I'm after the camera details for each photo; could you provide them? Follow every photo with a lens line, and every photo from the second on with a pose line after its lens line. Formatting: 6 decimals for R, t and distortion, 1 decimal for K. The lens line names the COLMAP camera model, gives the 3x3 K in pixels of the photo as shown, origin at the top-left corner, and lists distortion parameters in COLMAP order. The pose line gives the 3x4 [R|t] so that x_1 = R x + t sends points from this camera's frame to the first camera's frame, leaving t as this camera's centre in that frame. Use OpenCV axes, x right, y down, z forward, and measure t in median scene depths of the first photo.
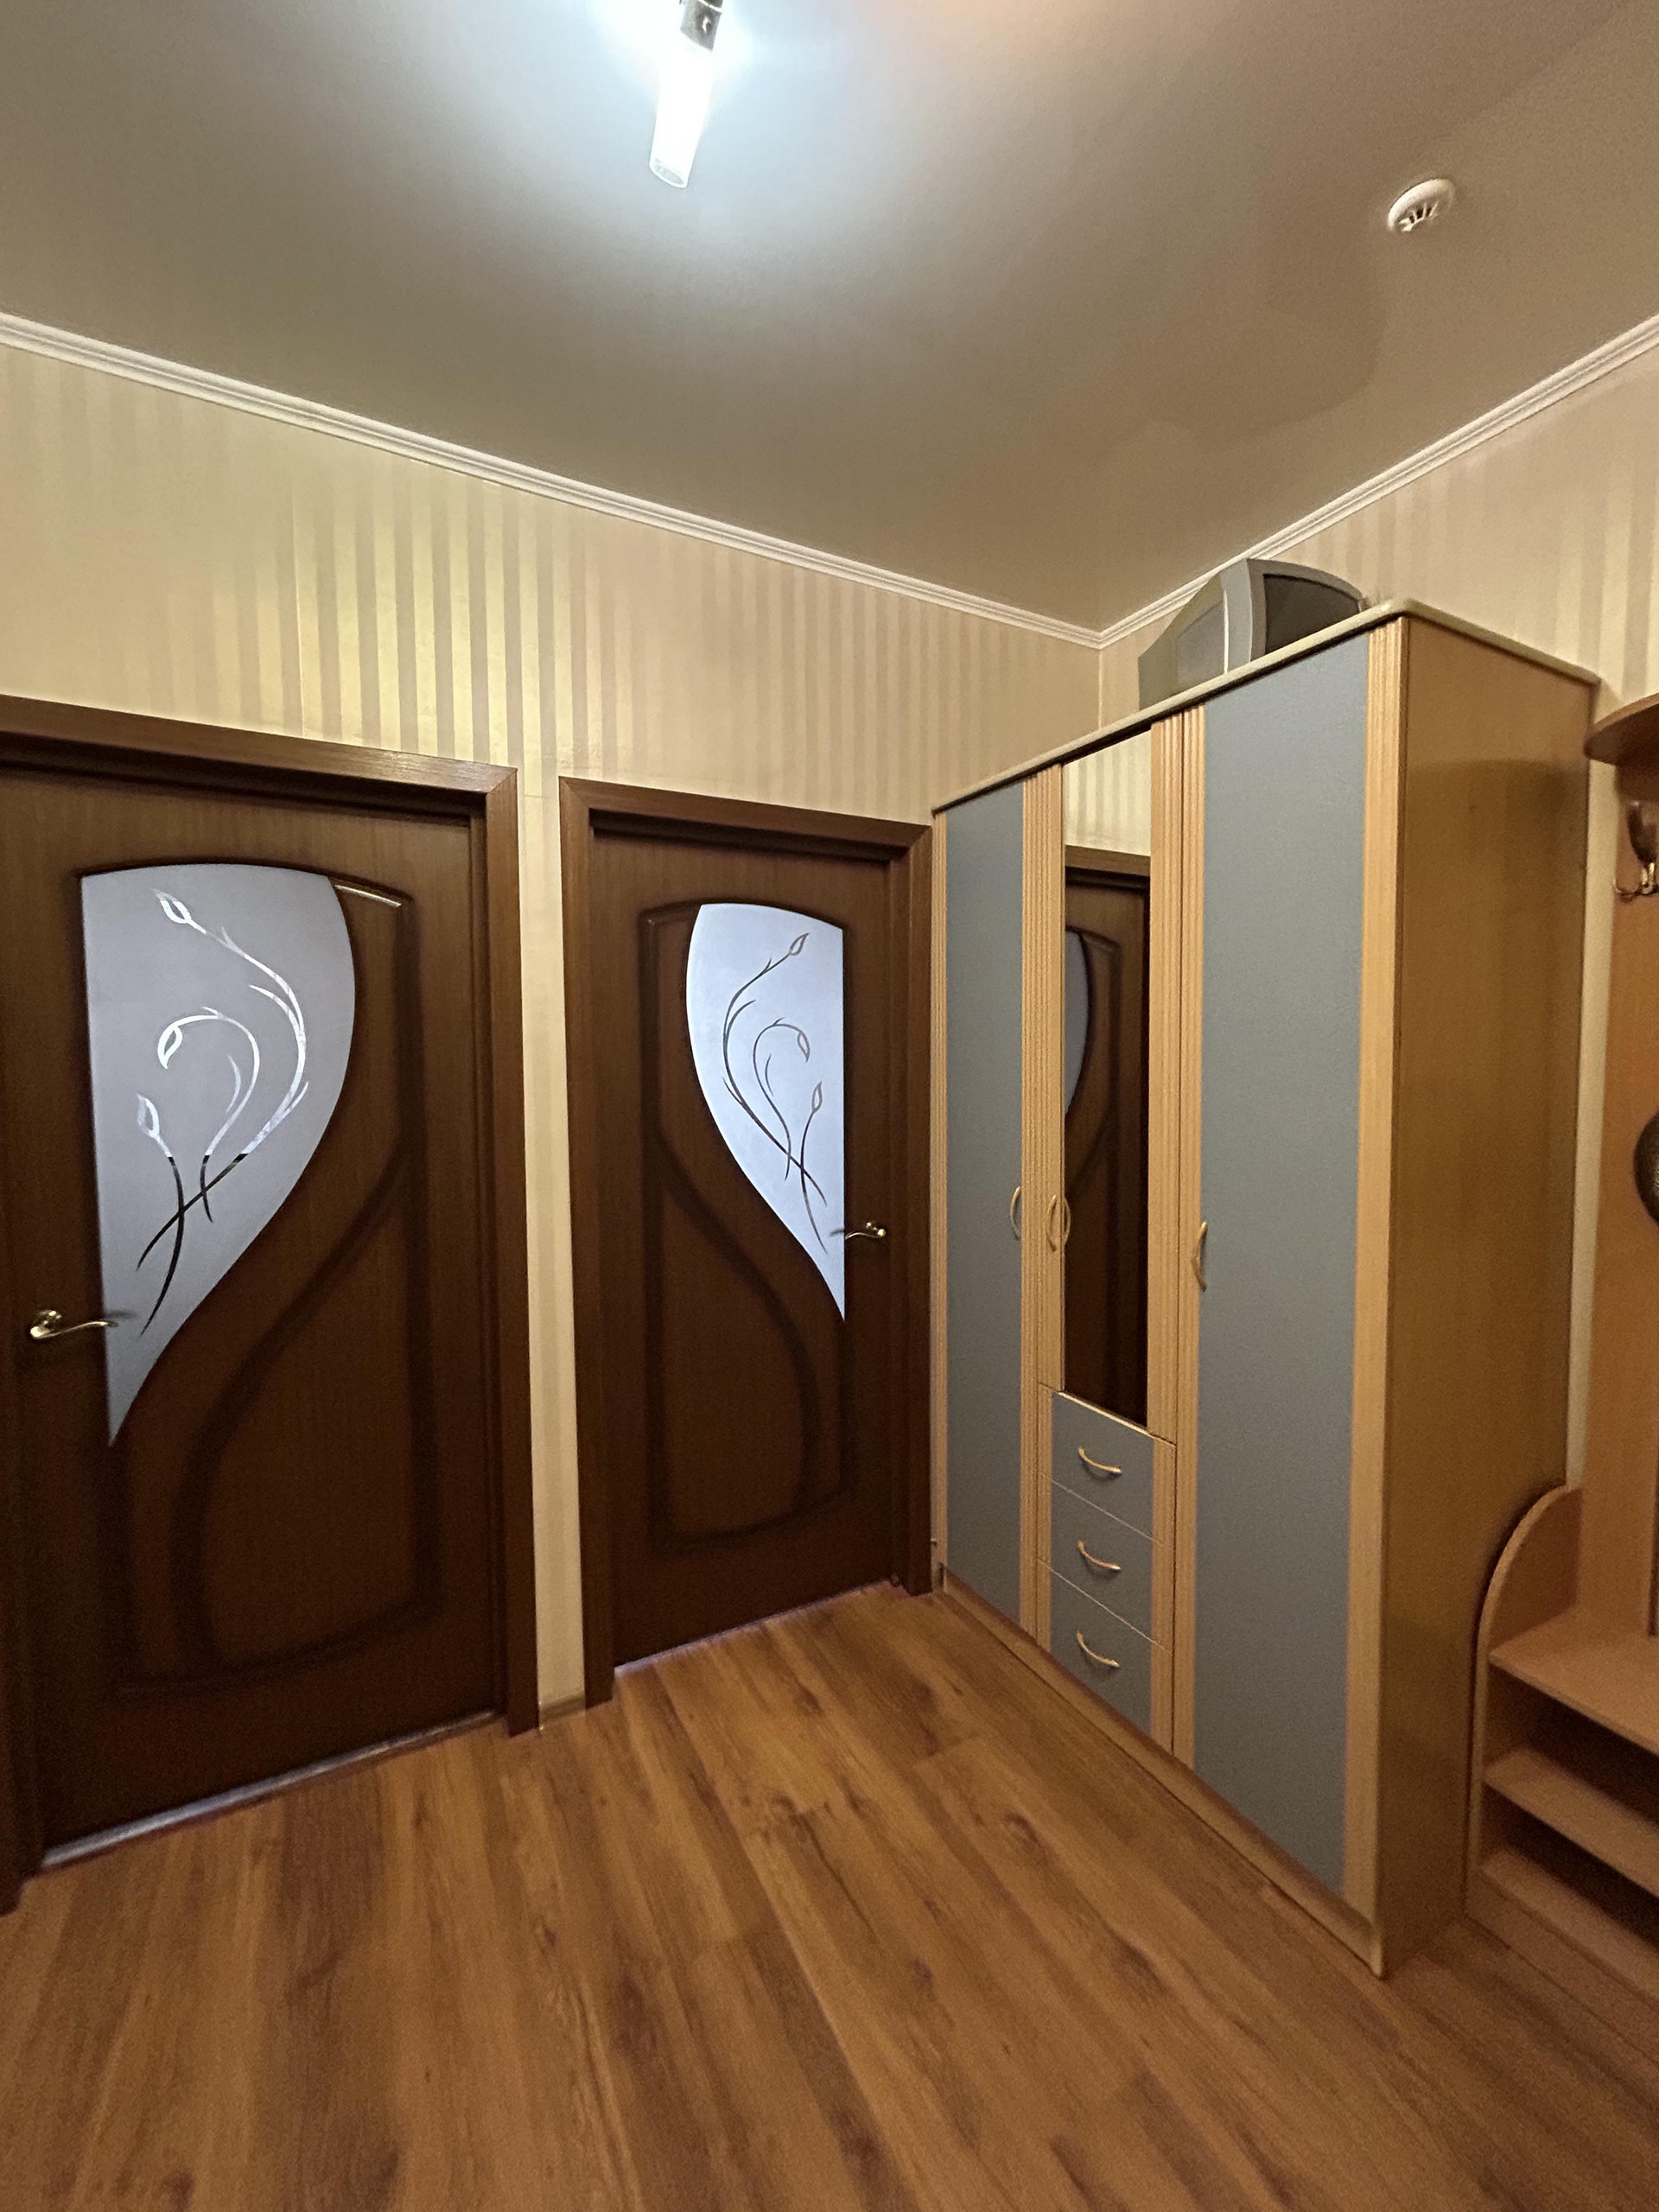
lens RADIAL K [[888.9, 0, 830.5], [0, 888.9, 1107.9], [0, 0, 1]] dist [0.004505, -0.000815]
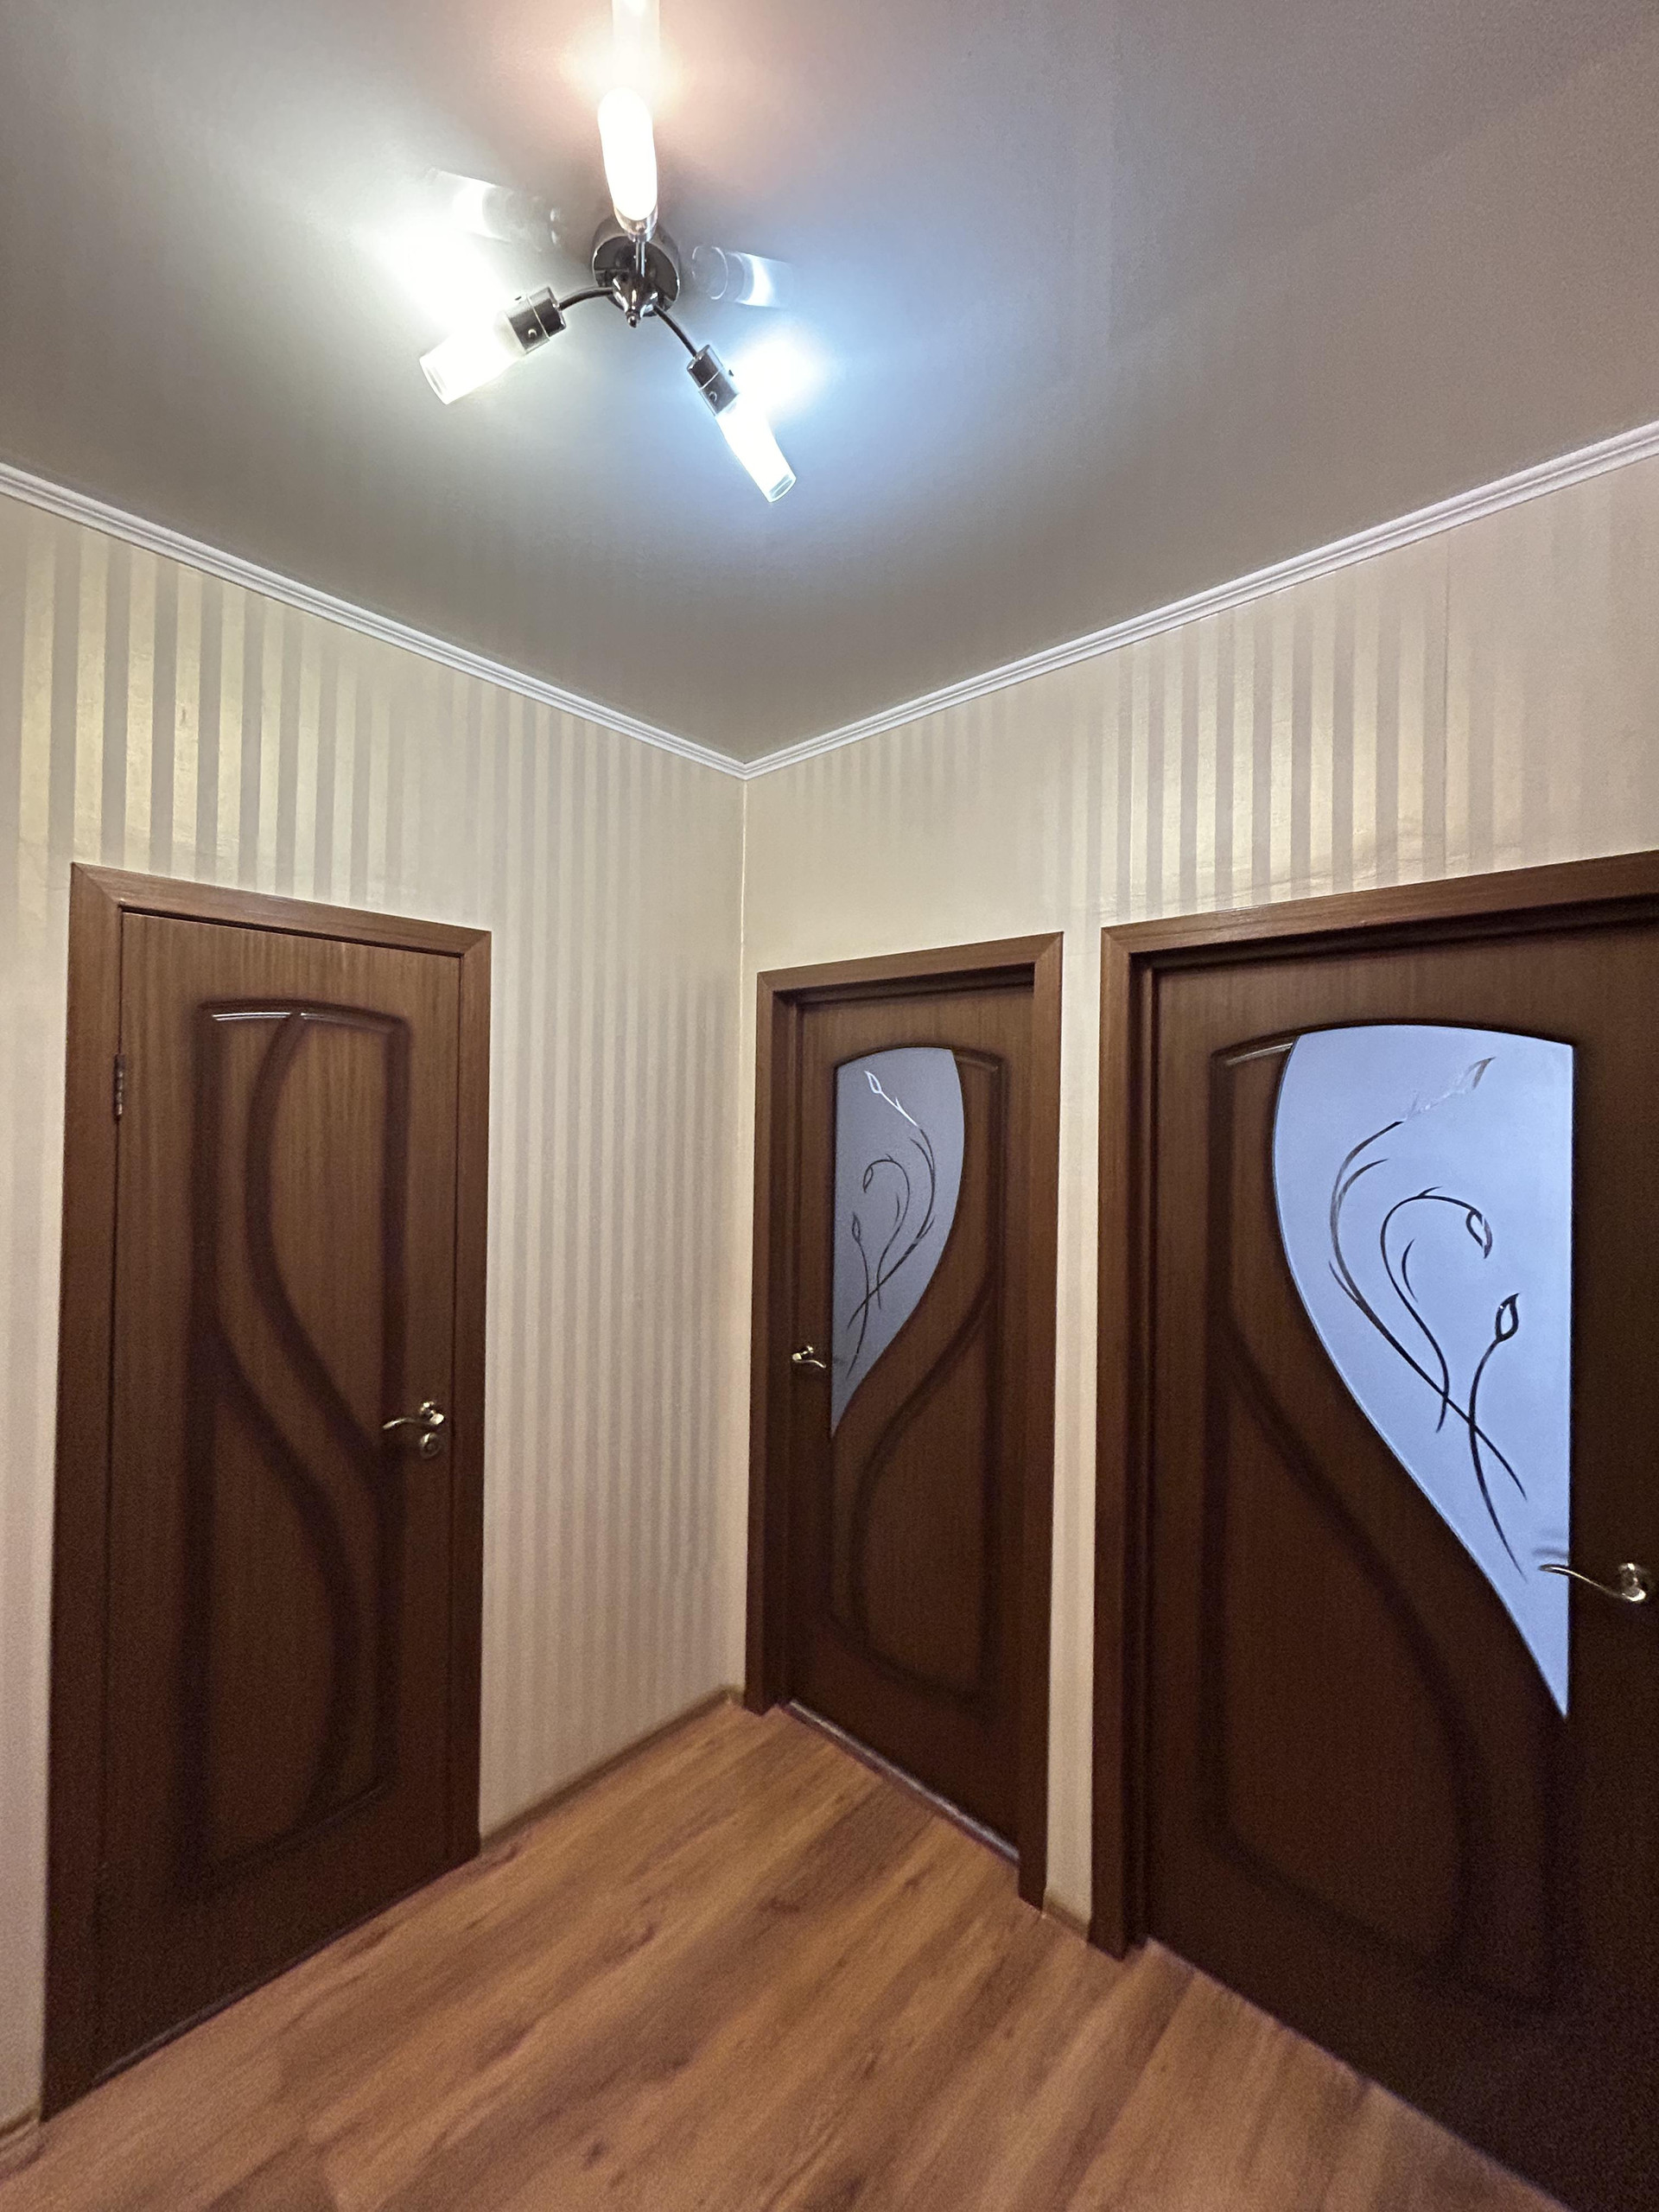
lens RADIAL K [[888.9, 0, 827.1], [0, 888.9, 1113.7], [0, 0, 1]] dist [0.004505, -0.000815]
pose [[0.327076, 0.010685, -0.944938, 0.527937], [-0.076145, 0.996983, -0.015083, -0.137654], [0.941925, 0.076885, 0.326903, 0.431503]]
